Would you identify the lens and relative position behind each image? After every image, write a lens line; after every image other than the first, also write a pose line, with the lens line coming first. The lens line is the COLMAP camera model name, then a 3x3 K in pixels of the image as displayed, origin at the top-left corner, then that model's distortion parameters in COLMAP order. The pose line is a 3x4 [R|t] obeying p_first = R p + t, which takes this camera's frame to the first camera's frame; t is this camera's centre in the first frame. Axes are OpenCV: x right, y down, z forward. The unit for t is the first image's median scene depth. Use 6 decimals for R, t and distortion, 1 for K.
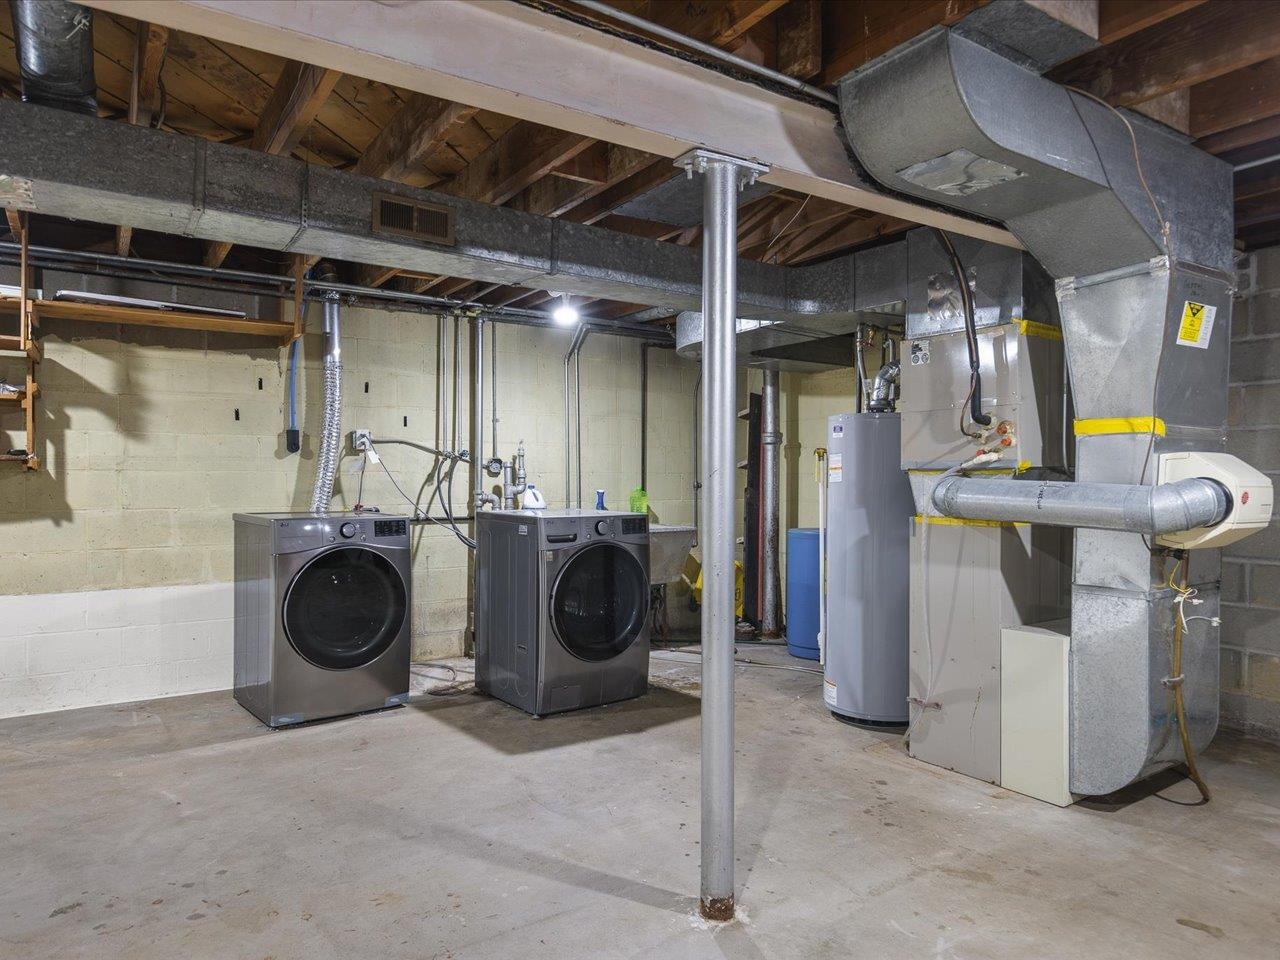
lens RADIAL K [[829.6, 0, 633.9], [0, 829.6, 480.2], [0, 0, 1]] dist [0.001261, -0.002175]
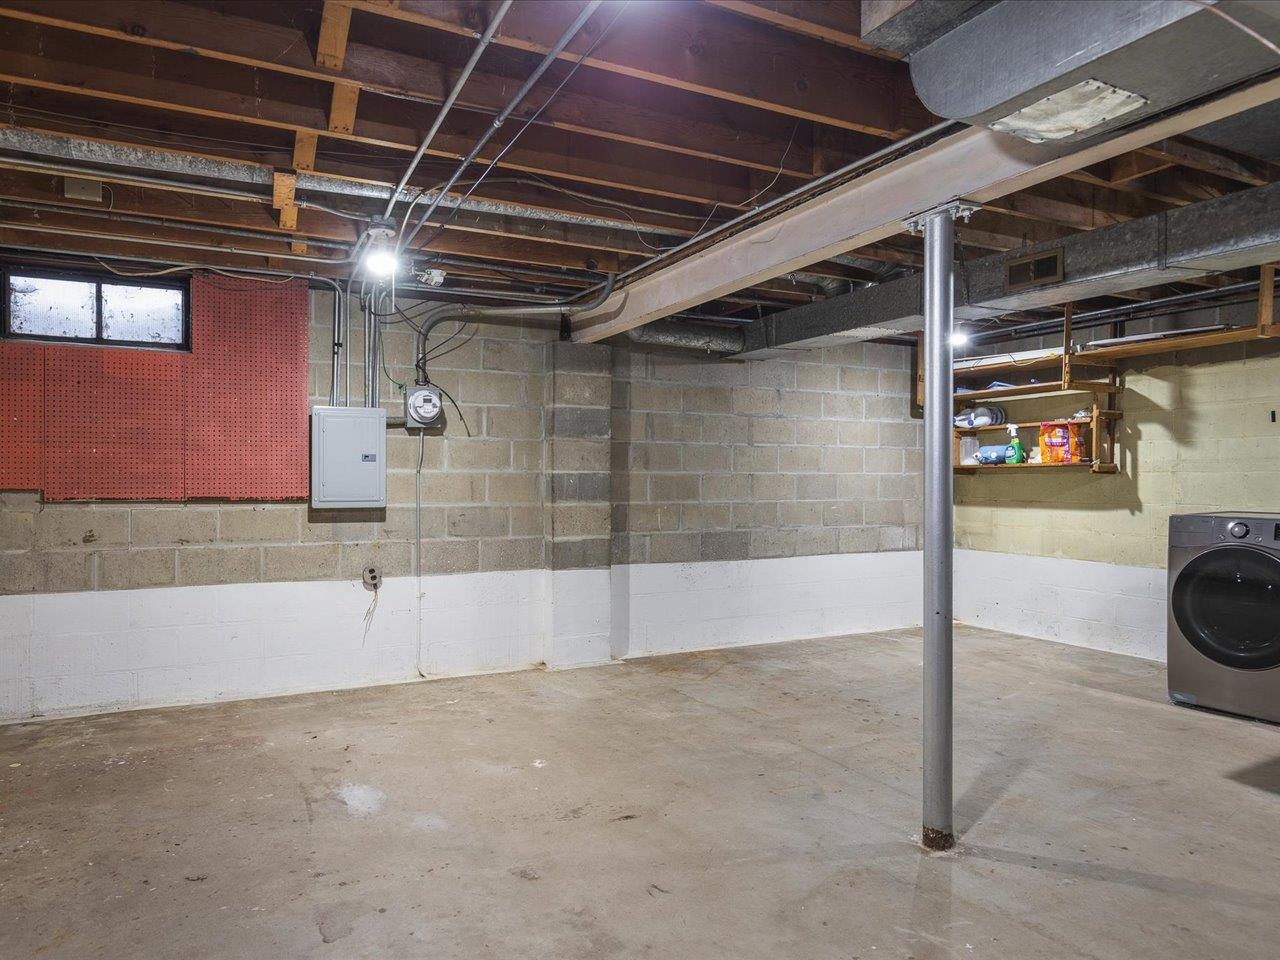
lens RADIAL K [[829.6, 0, 633.9], [0, 829.6, 480.2], [0, 0, 1]] dist [0.001261, -0.002175]
pose [[-0.110745, 0.003988, -0.993841, 0.789113], [-0.003636, 0.999984, 0.004418, -0.002671], [0.993842, 0.004103, -0.110728, 0.412889]]
